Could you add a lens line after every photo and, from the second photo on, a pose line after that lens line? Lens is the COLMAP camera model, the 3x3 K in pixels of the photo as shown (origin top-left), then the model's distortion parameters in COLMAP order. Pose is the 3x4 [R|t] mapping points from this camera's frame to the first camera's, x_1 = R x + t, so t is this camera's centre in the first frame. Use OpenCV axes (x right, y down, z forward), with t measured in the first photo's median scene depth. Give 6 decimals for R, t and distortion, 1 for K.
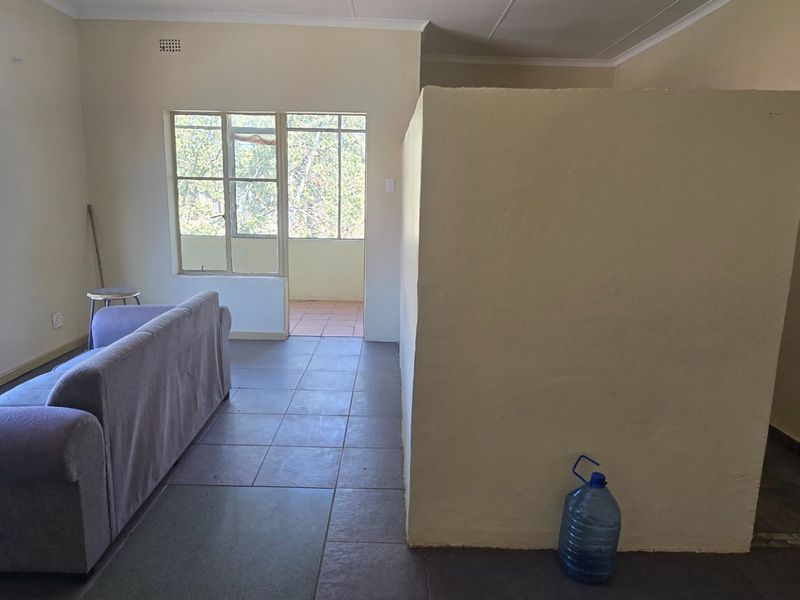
lens RADIAL K [[532.6, 0, 388.8], [0, 532.6, 289.1], [0, 0, 1]] dist [0.004123, -0.005600]
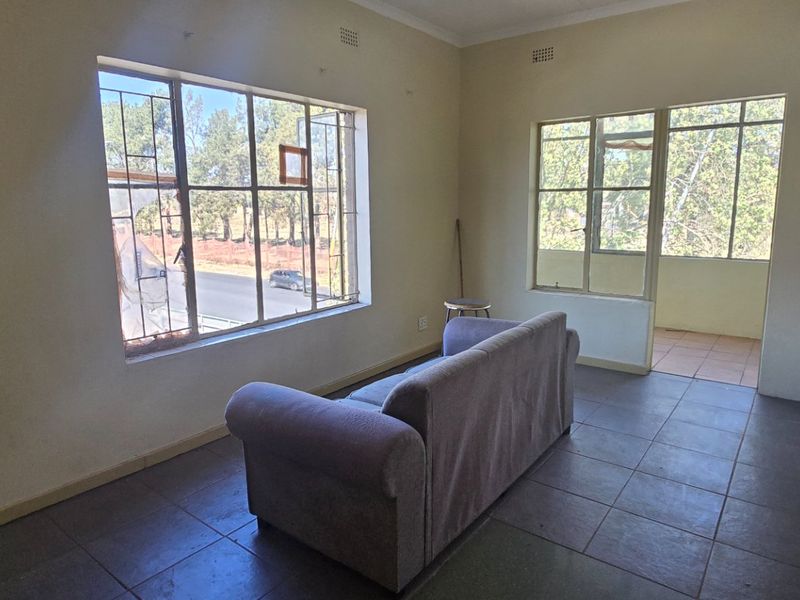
lens RADIAL K [[532.6, 0, 388.8], [0, 532.6, 289.1], [0, 0, 1]] dist [0.004123, -0.005600]
pose [[0.789970, 0.068516, -0.609305, -0.011377], [-0.085806, 0.996312, 0.000786, -0.008341], [0.607111, 0.051661, 0.792936, 0.087944]]
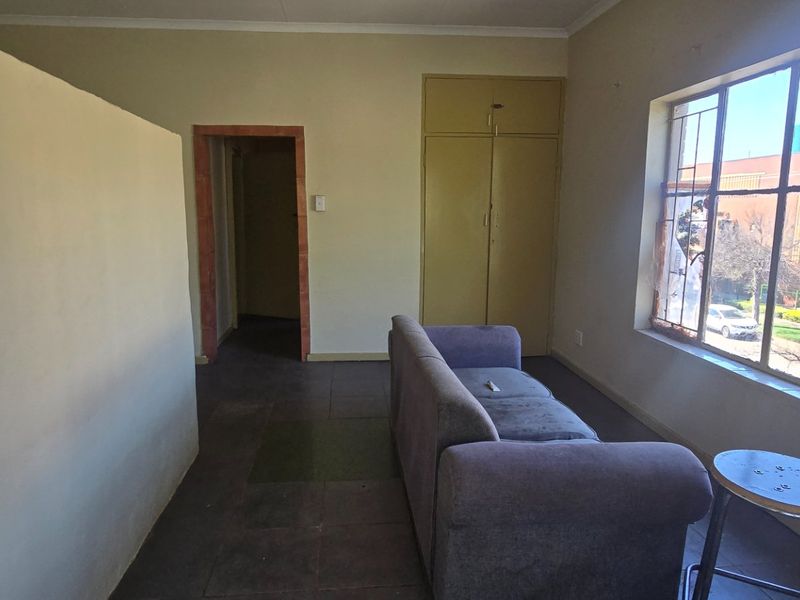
lens RADIAL K [[532.6, 0, 388.8], [0, 532.6, 289.1], [0, 0, 1]] dist [0.004123, -0.005600]
pose [[-0.996036, -0.007692, -0.088622, -0.233075], [-0.036028, 0.945772, 0.322827, -0.282715], [0.081333, 0.324740, -0.942300, 1.523032]]
